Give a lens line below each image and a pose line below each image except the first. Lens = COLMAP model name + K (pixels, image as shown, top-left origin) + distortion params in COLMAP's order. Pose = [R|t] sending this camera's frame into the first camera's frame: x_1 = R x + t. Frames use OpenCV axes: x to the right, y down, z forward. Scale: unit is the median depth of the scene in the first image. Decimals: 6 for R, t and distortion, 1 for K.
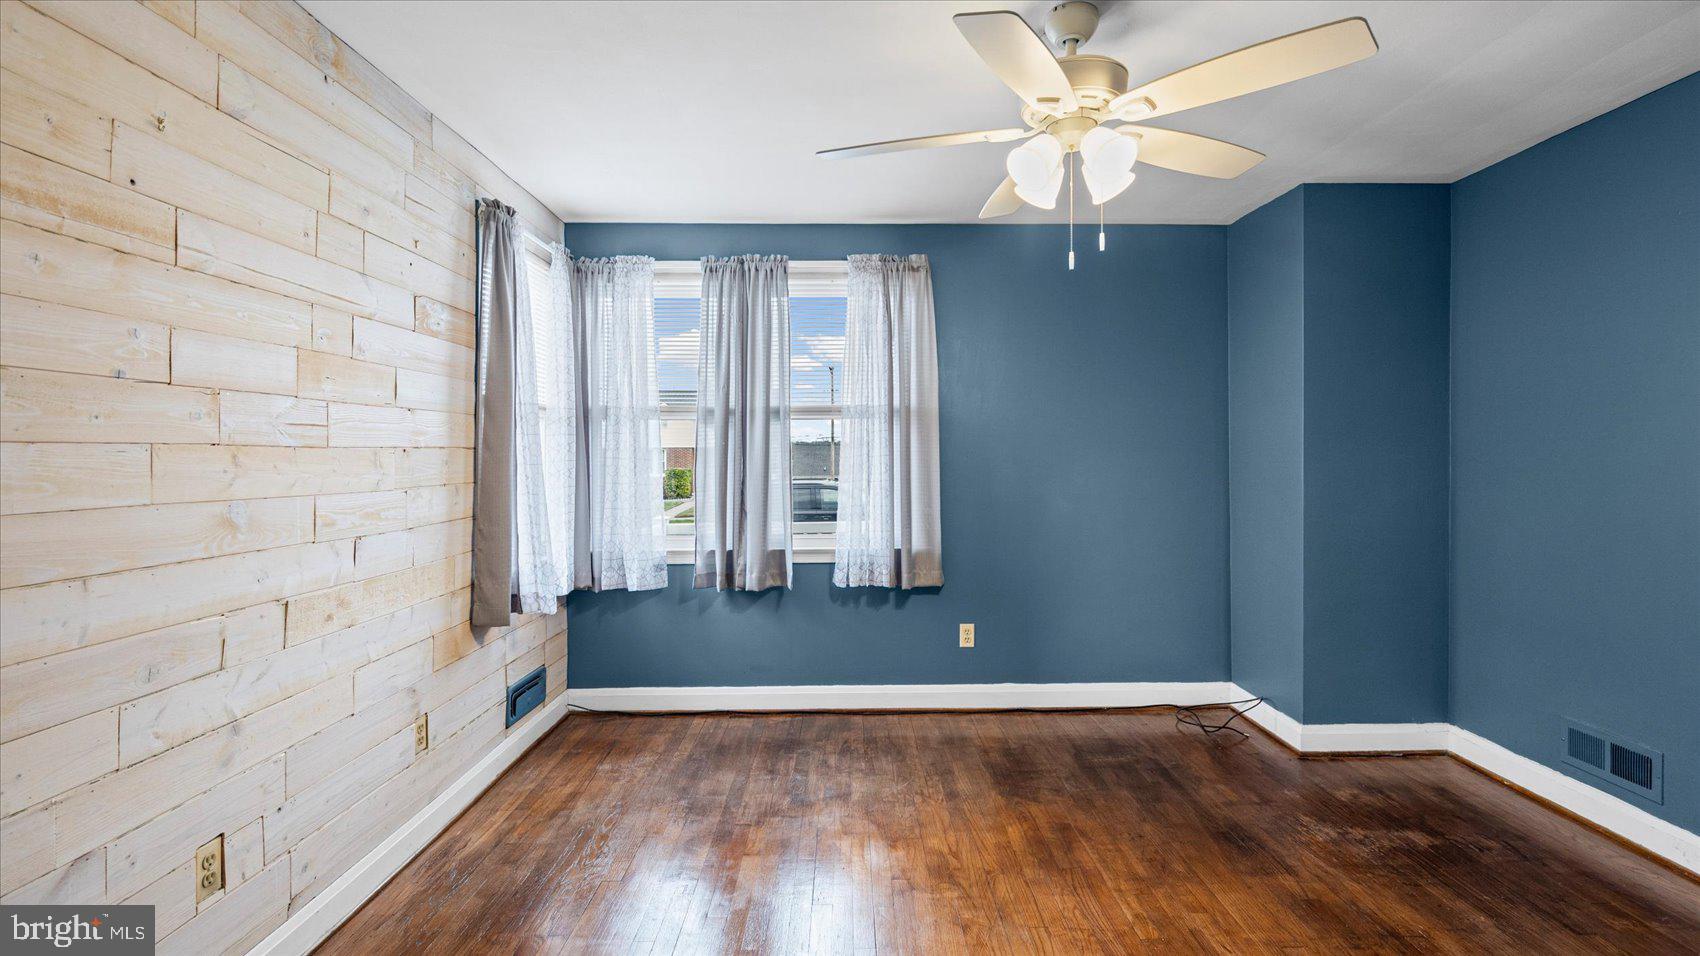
lens RADIAL K [[766.0, 0, 862.1], [0, 766.0, 460.4], [0, 0, 1]] dist [-0.013077, 0.002967]
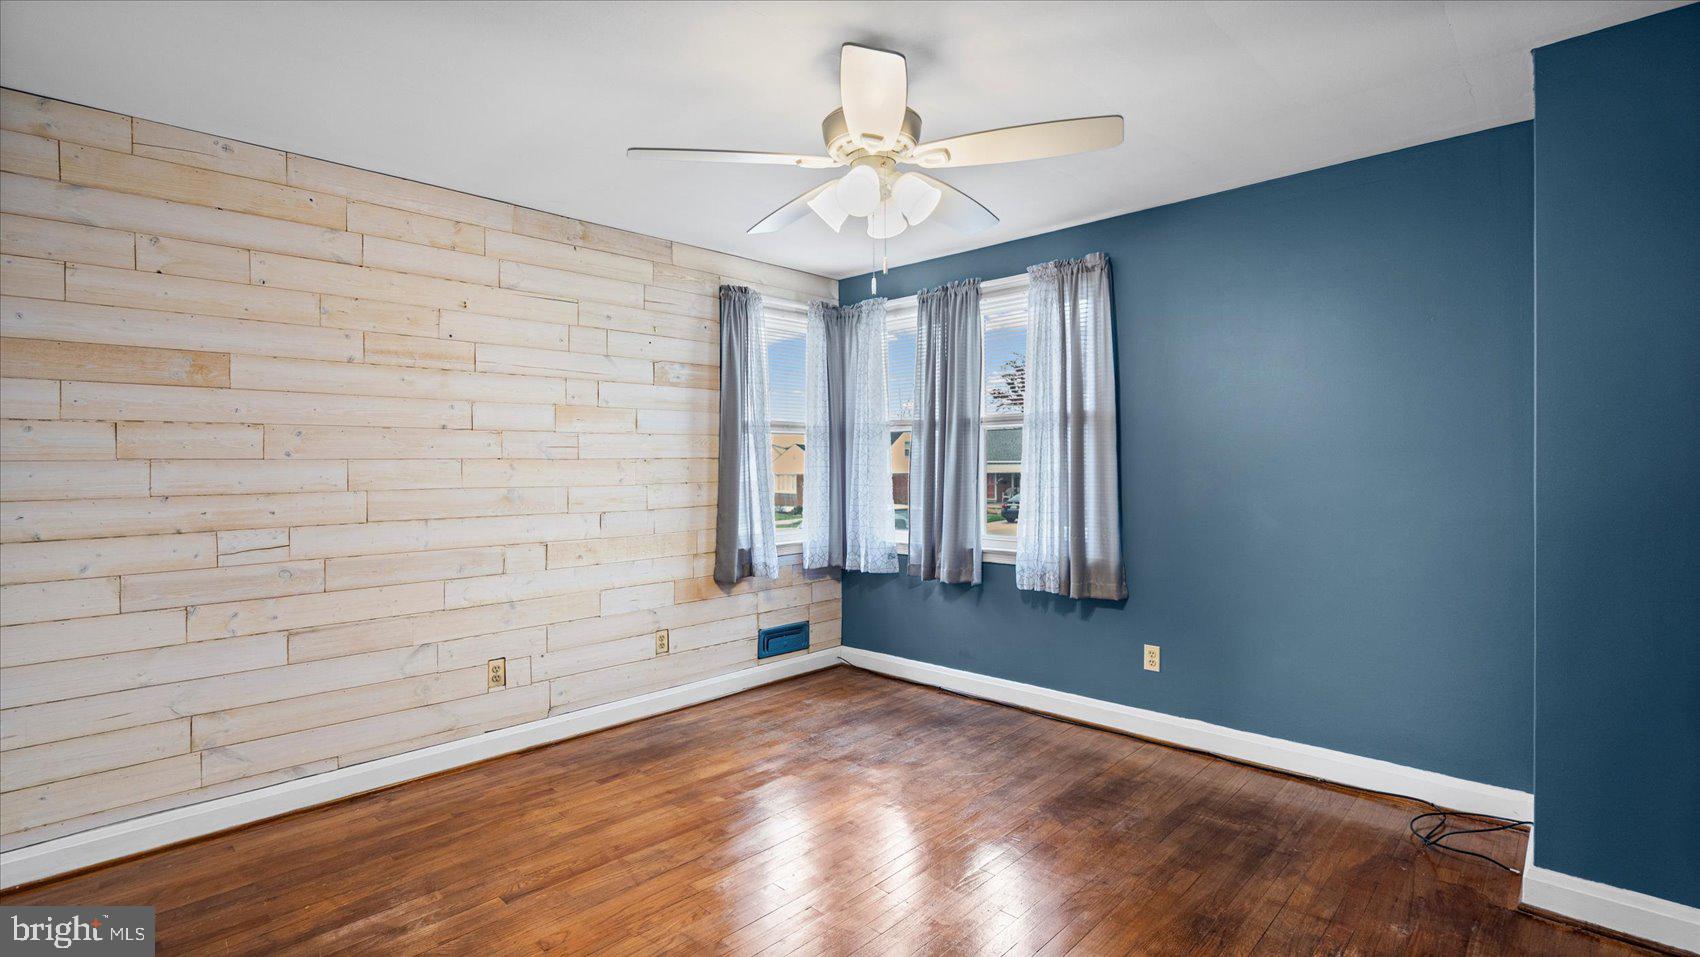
lens RADIAL K [[766.0, 0, 854.6], [0, 766.0, 471.8], [0, 0, 1]] dist [-0.013077, 0.002967]
pose [[0.717654, 0.005945, -0.696374, 0.696758], [-0.000393, 0.999967, 0.008132, -0.002120], [0.696400, -0.005562, 0.717633, 0.130197]]
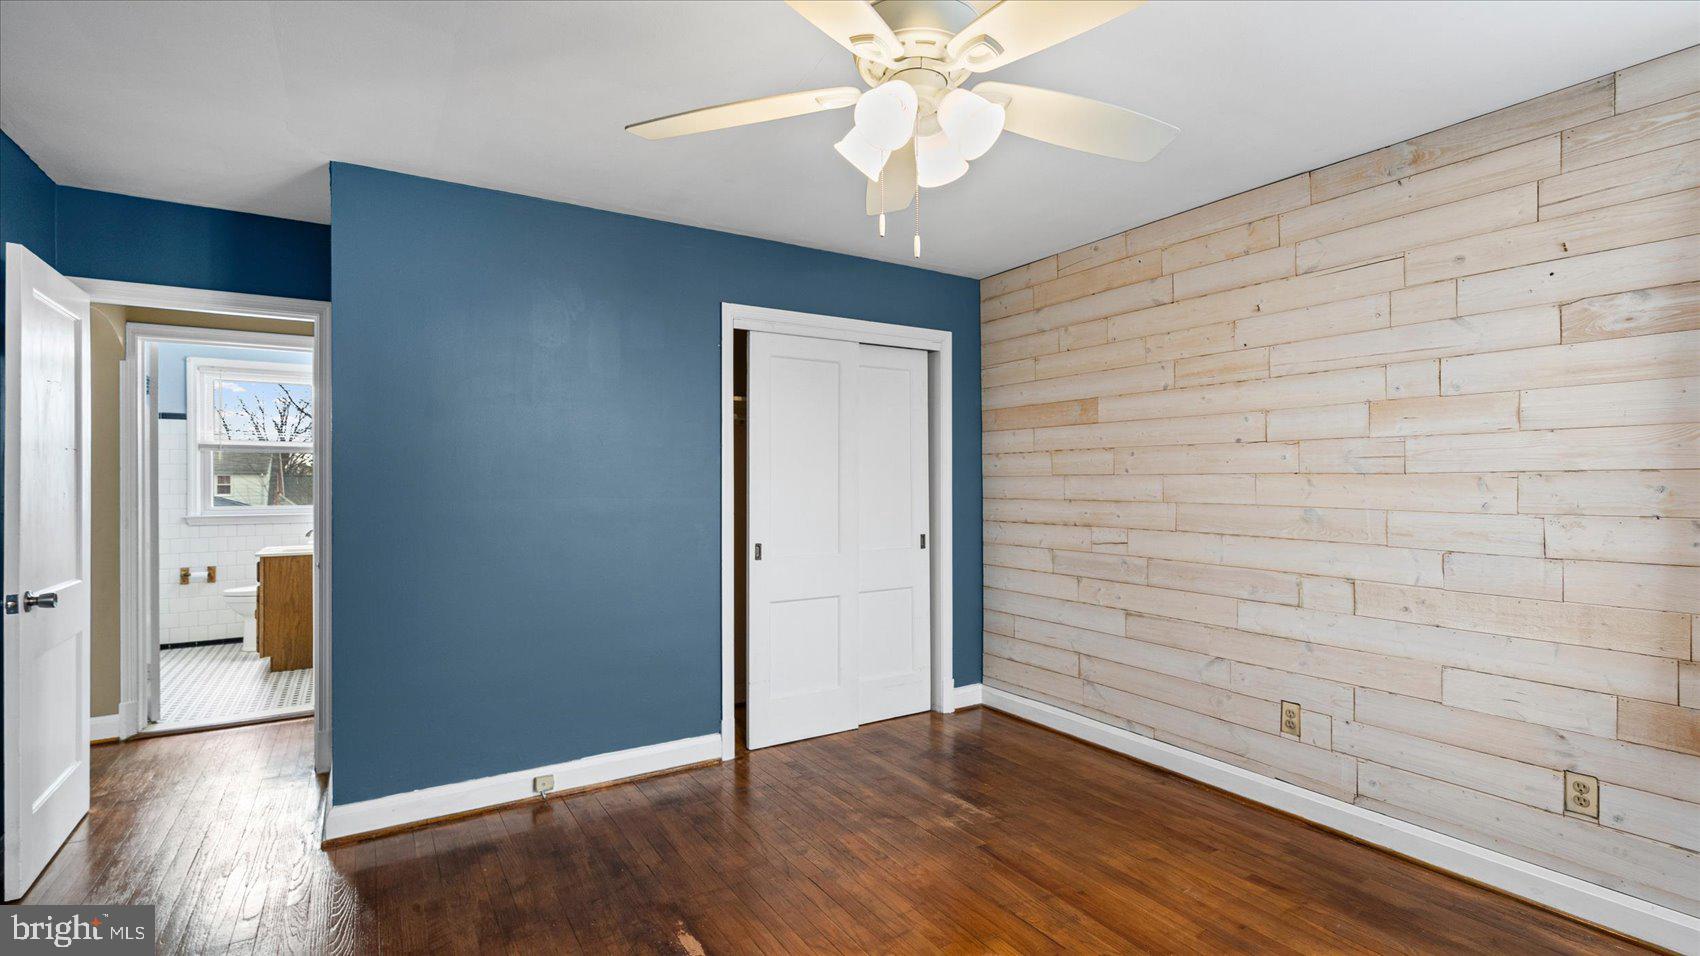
lens RADIAL K [[766.0, 0, 855.6], [0, 766.0, 479.1], [0, 0, 1]] dist [-0.013077, 0.002967]
pose [[-0.845315, 0.004051, -0.534254, 0.528042], [-0.000149, 0.999969, 0.007818, -0.012225], [0.534269, 0.006688, -0.845288, 1.128279]]
